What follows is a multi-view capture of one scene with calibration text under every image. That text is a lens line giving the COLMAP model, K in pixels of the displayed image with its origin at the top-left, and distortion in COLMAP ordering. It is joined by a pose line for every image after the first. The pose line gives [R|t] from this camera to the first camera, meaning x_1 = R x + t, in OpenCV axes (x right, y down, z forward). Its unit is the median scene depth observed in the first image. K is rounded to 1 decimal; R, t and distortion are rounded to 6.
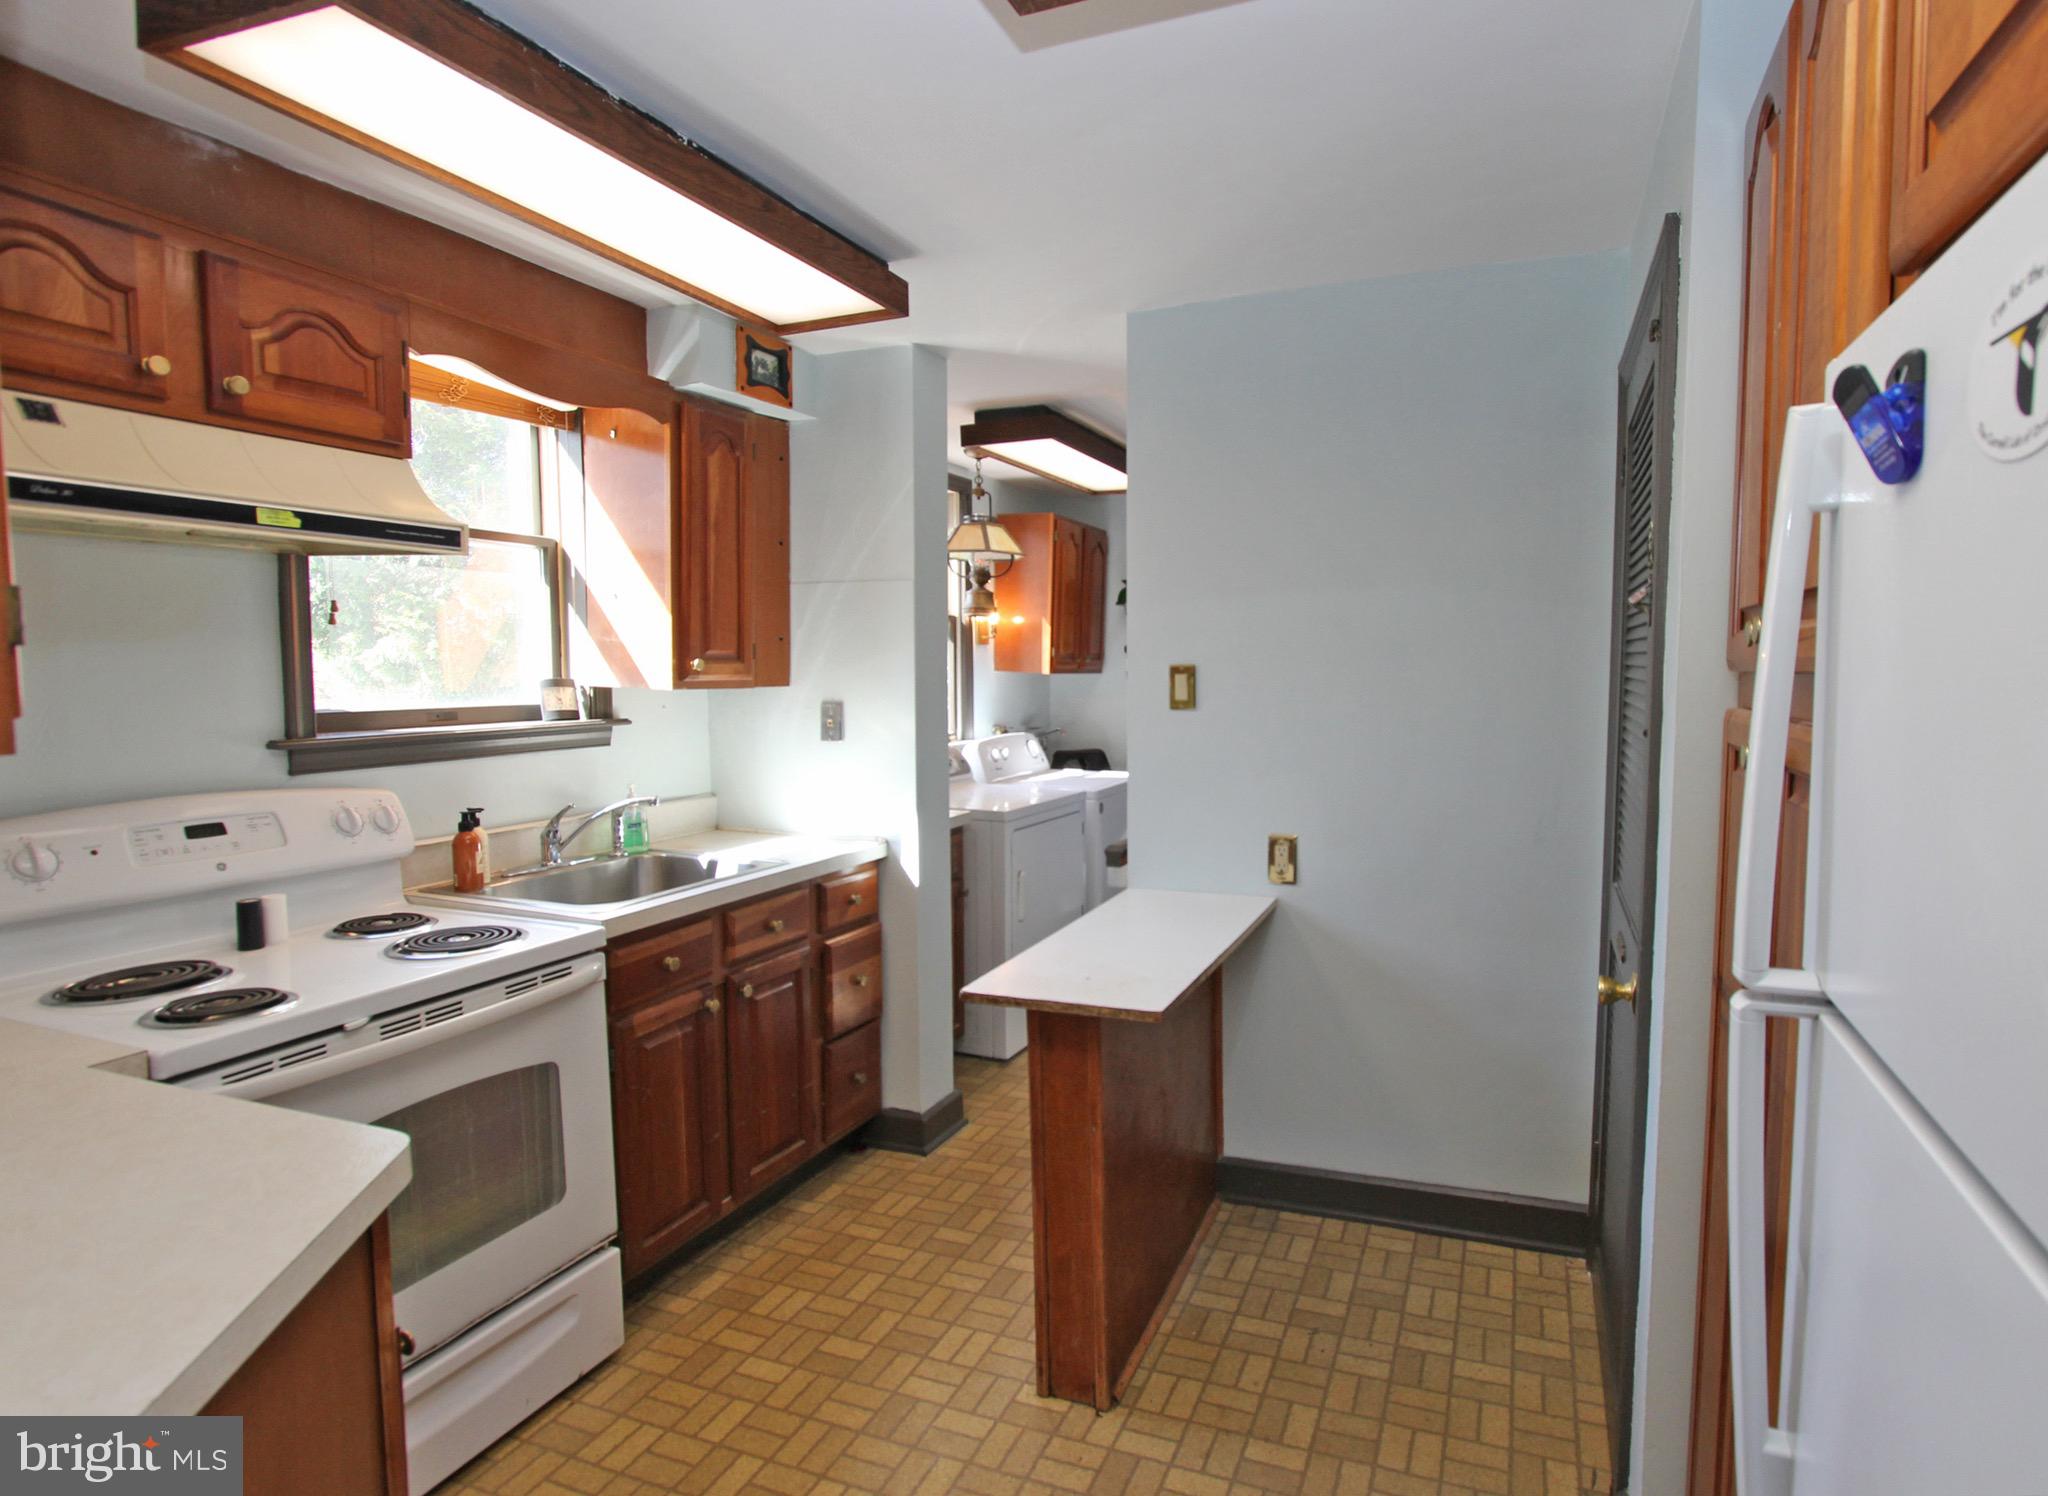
lens RADIAL K [[1102.4, 0, 1024.0], [0, 1102.4, 748.0], [0, 0, 1]] dist [-0.001177, 0.000323]
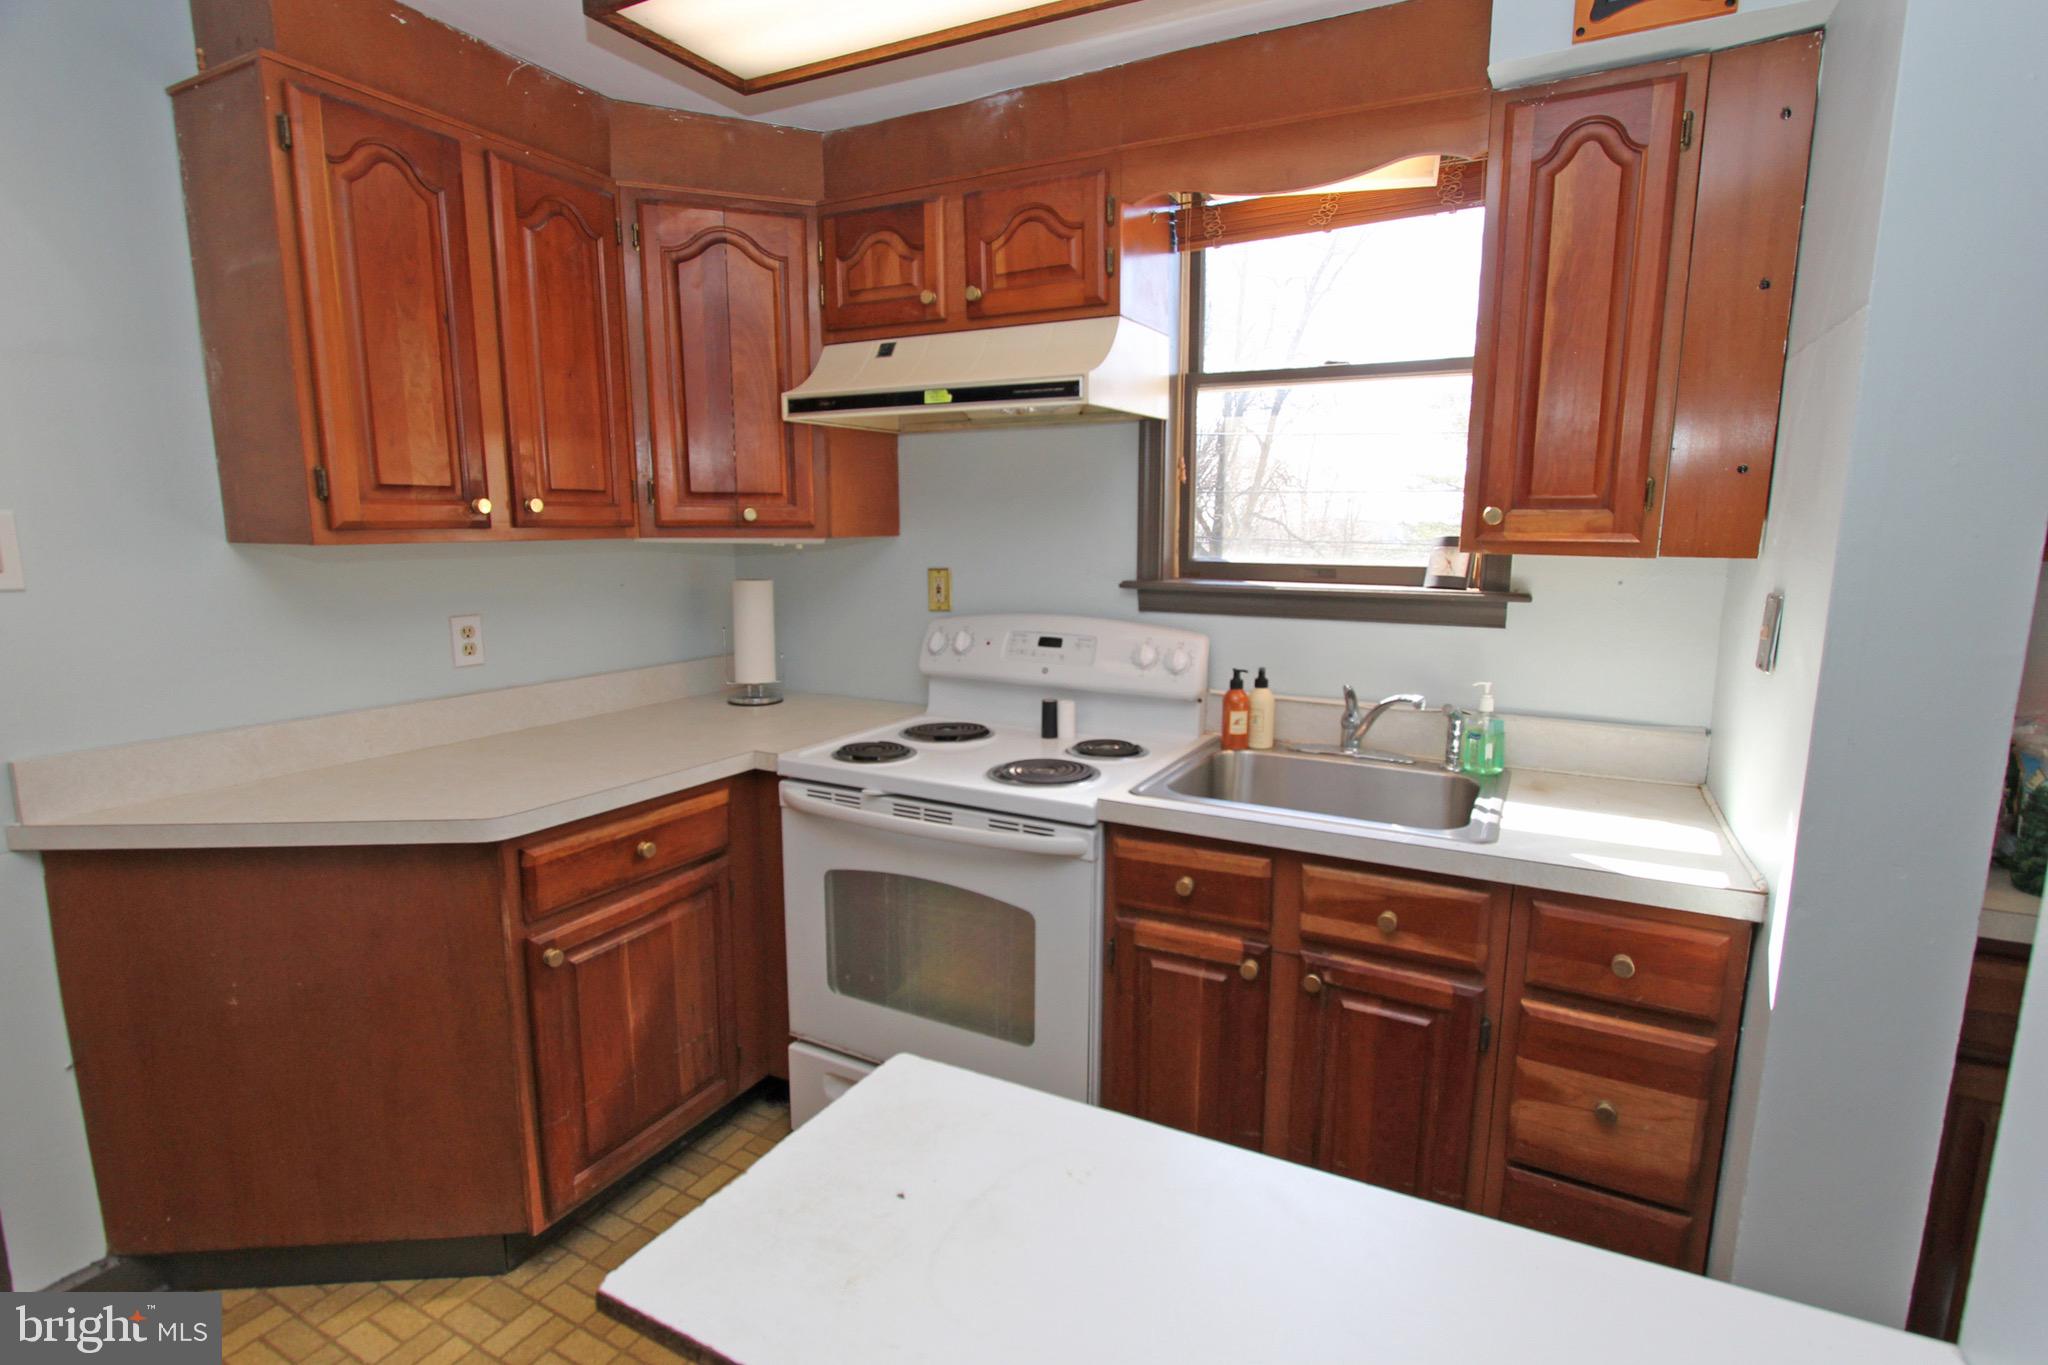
lens RADIAL K [[945.9, 0, 1040.9], [0, 945.9, 683.0], [0, 0, 1]] dist [-0.014385, 0.001549]
pose [[-0.029291, 0.163617, -0.986089, 0.375809], [-0.084410, 0.982584, 0.165543, -0.062209], [0.996000, 0.088085, -0.014970, 0.973514]]
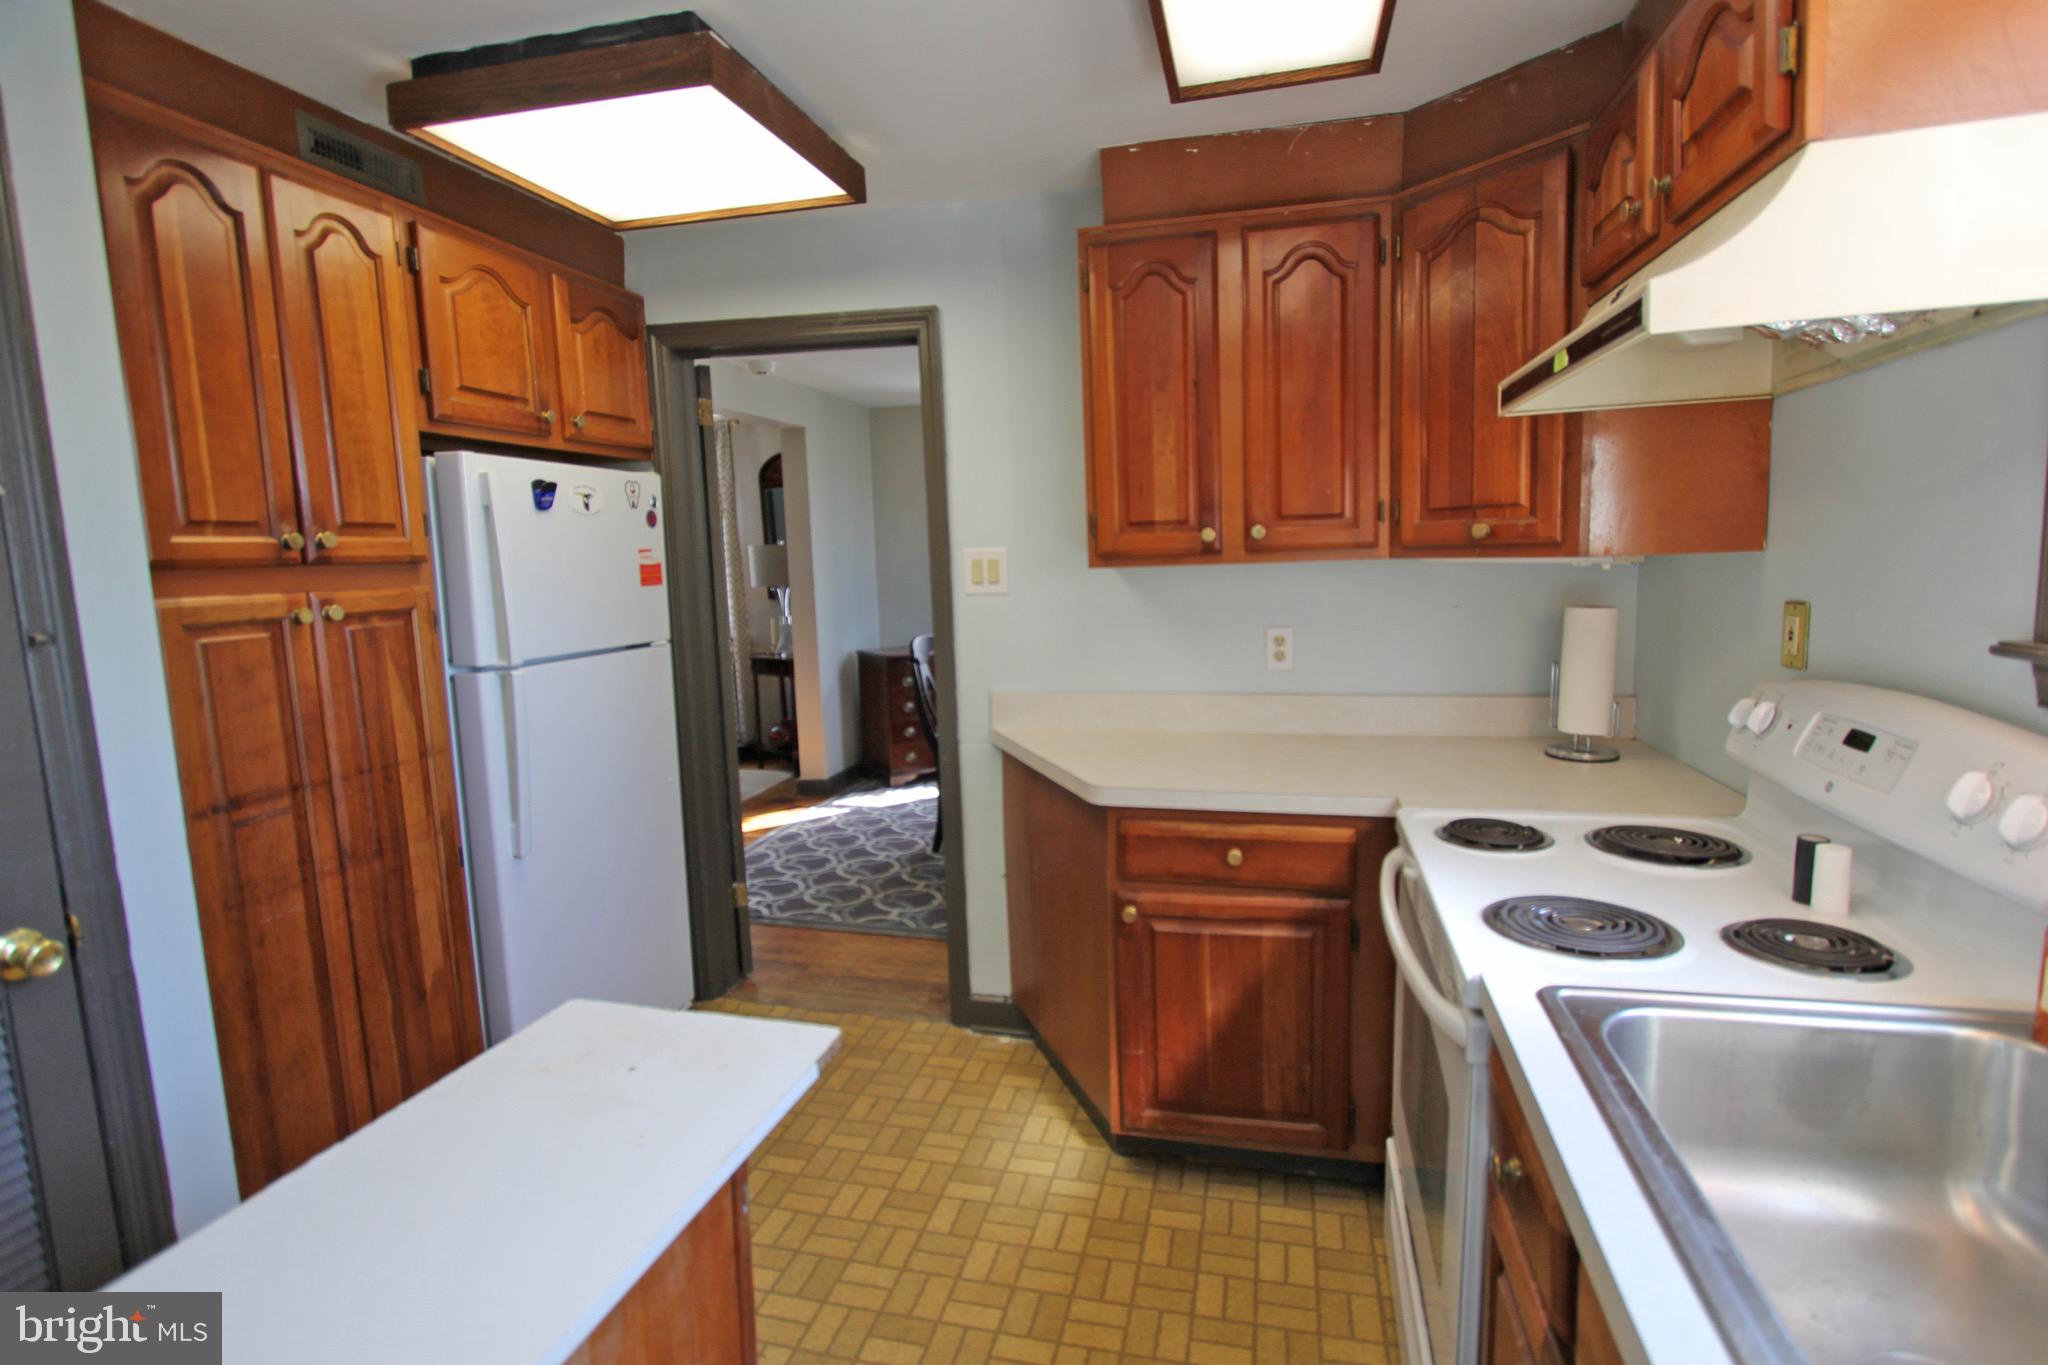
lens RADIAL K [[961.0, 0, 1024.0], [0, 961.0, 682.5], [0, 0, 1]] dist [-0.016309, 0.000046]
pose [[-0.973072, 0.059746, -0.222622, -0.051390], [0.011883, 0.977542, 0.210407, -0.100649], [0.230193, 0.202096, -0.951929, 1.418222]]
